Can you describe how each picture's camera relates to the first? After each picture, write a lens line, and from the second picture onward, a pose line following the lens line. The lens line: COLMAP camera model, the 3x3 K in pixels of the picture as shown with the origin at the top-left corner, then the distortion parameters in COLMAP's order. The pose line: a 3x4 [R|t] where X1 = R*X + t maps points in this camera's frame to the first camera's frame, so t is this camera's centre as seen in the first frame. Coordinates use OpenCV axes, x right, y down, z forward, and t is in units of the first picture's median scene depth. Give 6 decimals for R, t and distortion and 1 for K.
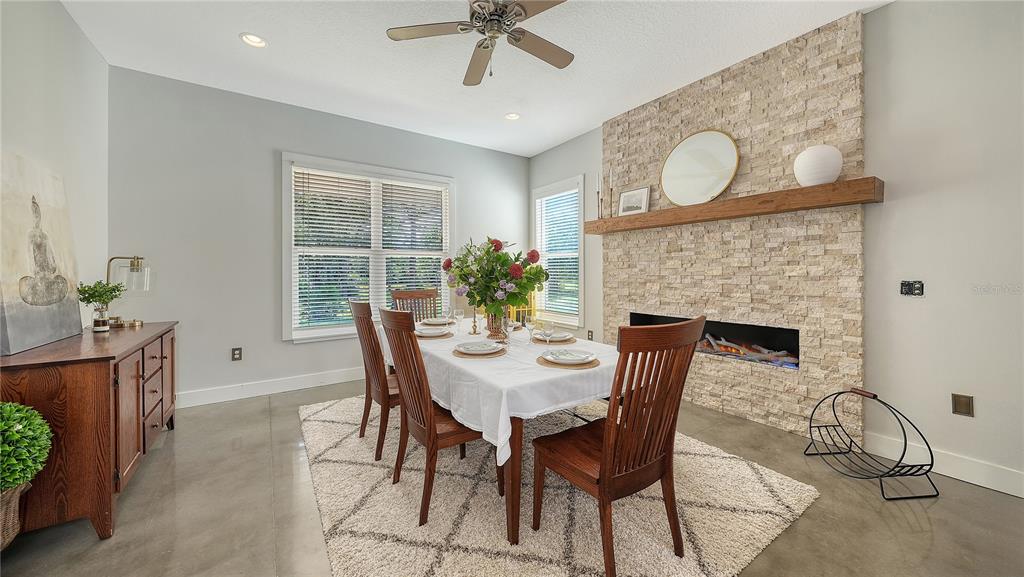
lens RADIAL K [[356.2, 0, 509.5], [0, 356.2, 272.5], [0, 0, 1]] dist [-0.000371, -0.000017]
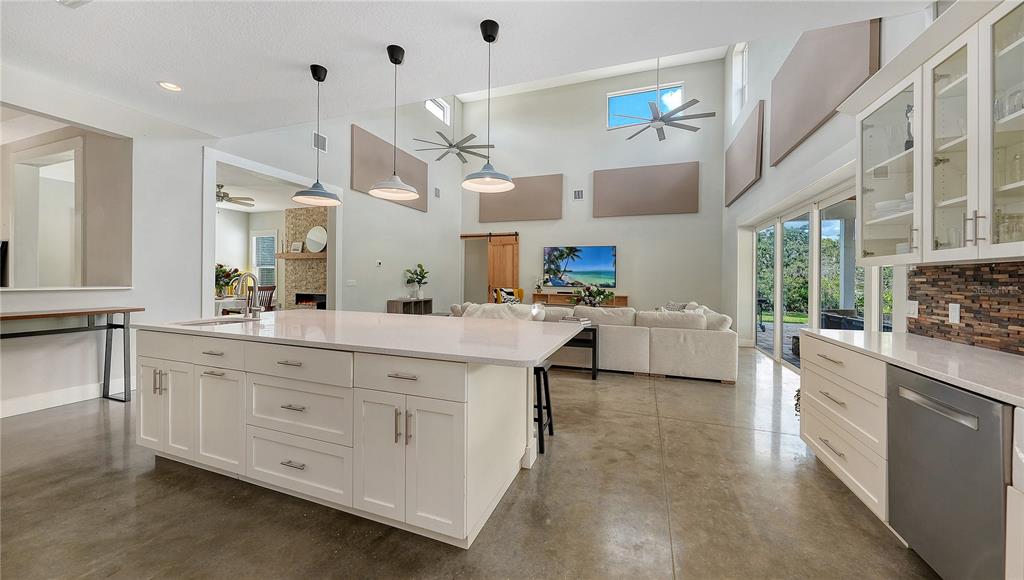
lens RADIAL K [[353.3, 0, 529.2], [0, 353.3, 282.7], [0, 0, 1]] dist [-0.019931, 0.000039]
pose [[0.787277, 0.006758, 0.616562, 0.134949], [-0.016024, 0.999826, 0.009501, -0.006163], [-0.616391, -0.017360, 0.787249, -1.910347]]
